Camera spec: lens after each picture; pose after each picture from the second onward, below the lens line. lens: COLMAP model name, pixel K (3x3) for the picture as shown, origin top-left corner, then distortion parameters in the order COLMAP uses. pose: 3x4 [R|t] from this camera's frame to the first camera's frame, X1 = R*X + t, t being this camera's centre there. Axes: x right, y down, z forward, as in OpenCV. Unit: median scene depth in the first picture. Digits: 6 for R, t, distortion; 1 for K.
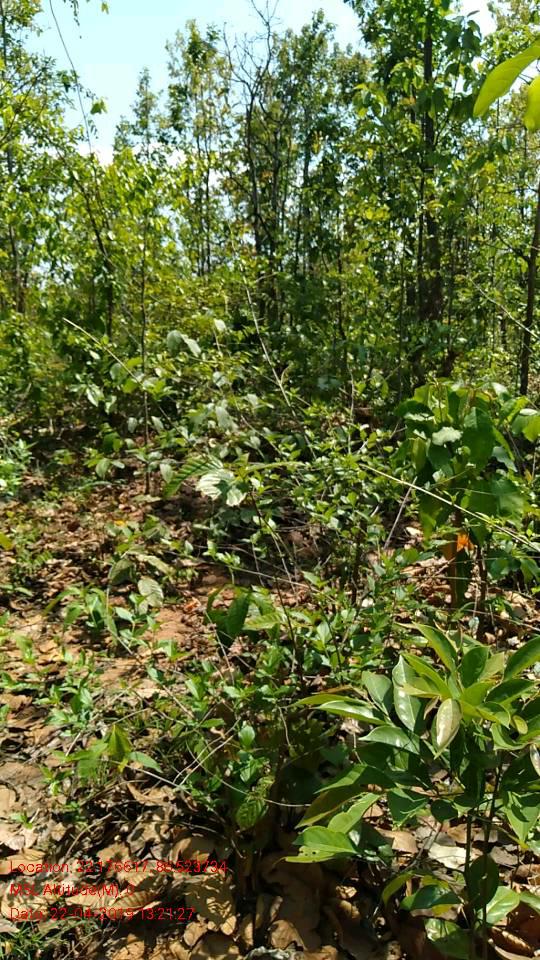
lens RADIAL K [[721.5, 0, 269.0], [0, 721.5, 484.8], [0, 0, 1]] dist [0.014244, -0.018760]
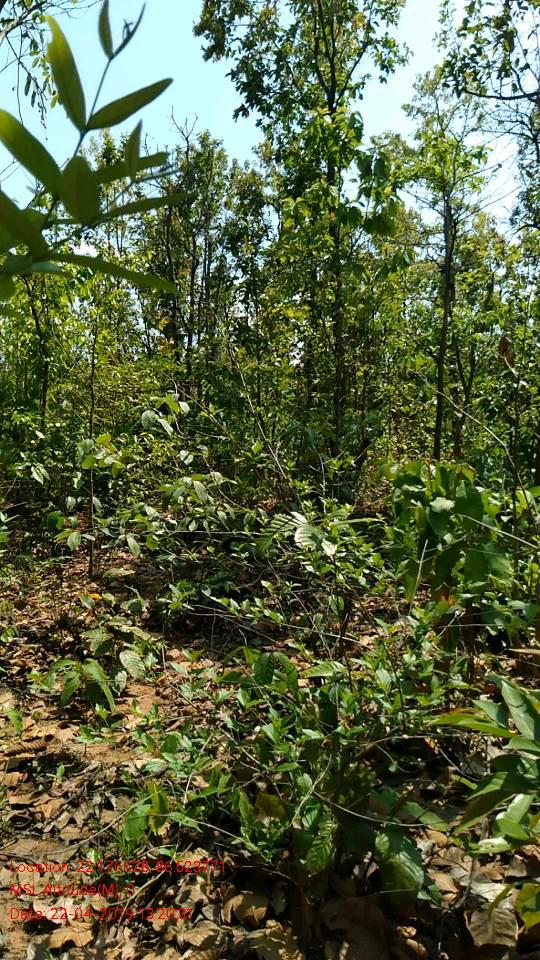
lens RADIAL K [[721.5, 0, 253.8], [0, 721.5, 484.2], [0, 0, 1]] dist [0.014244, -0.018760]
pose [[0.988120, 0.011052, 0.153287, -0.142475], [0.007912, 0.992429, -0.122562, 0.023792], [-0.153481, 0.122319, 0.980552, -0.036829]]
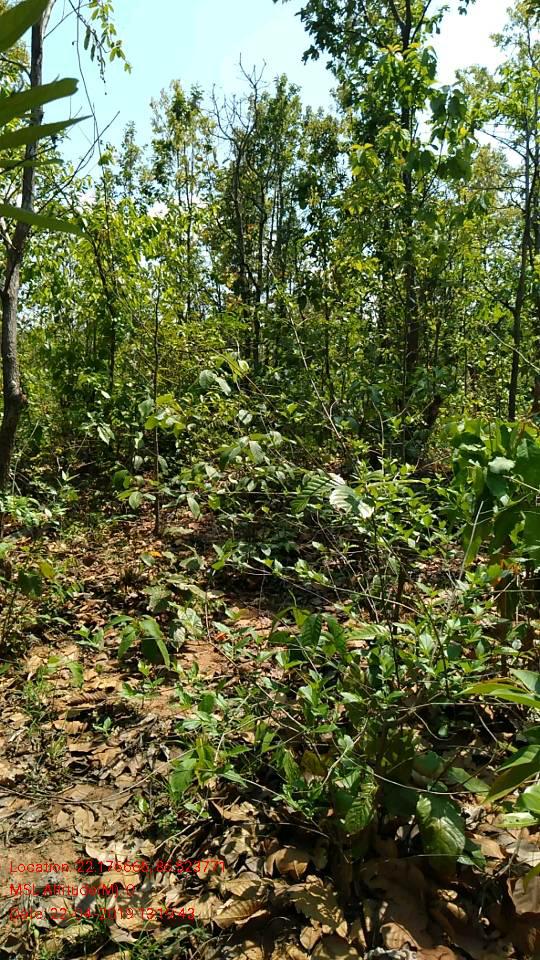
lens RADIAL K [[721.5, 0, 255.5], [0, 721.5, 485.9], [0, 0, 1]] dist [0.014244, -0.018760]
pose [[0.998703, 0.004783, 0.050698, -0.114808], [-0.001581, 0.998012, -0.063003, 0.021054], [-0.050899, 0.062841, 0.996725, -0.031304]]
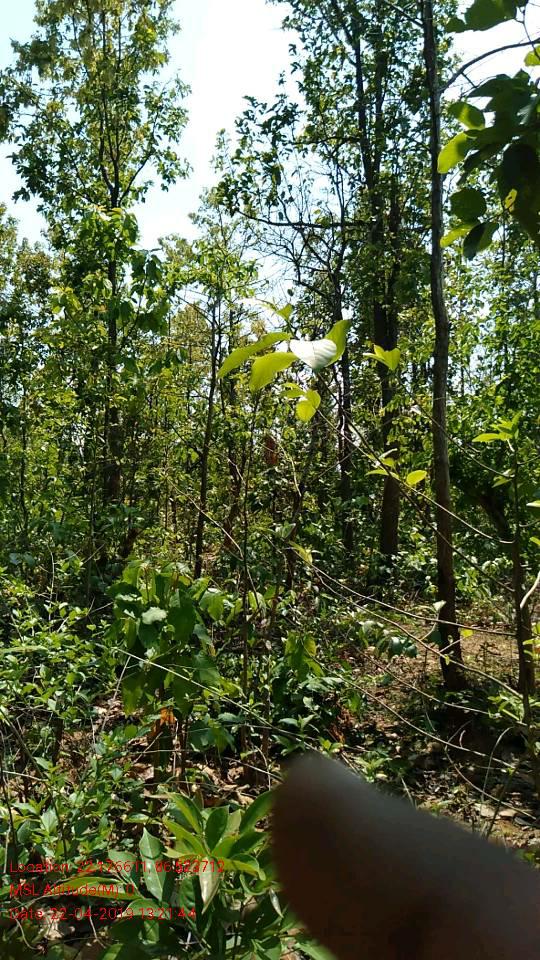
lens RADIAL K [[721.5, 0, 279.1], [0, 721.5, 477.7], [0, 0, 1]] dist [0.014244, -0.018760]
pose [[0.892911, 0.074717, 0.443990, -0.057706], [0.036017, 0.971120, -0.235859, -0.003612], [-0.448790, 0.226592, 0.864432, -0.051299]]
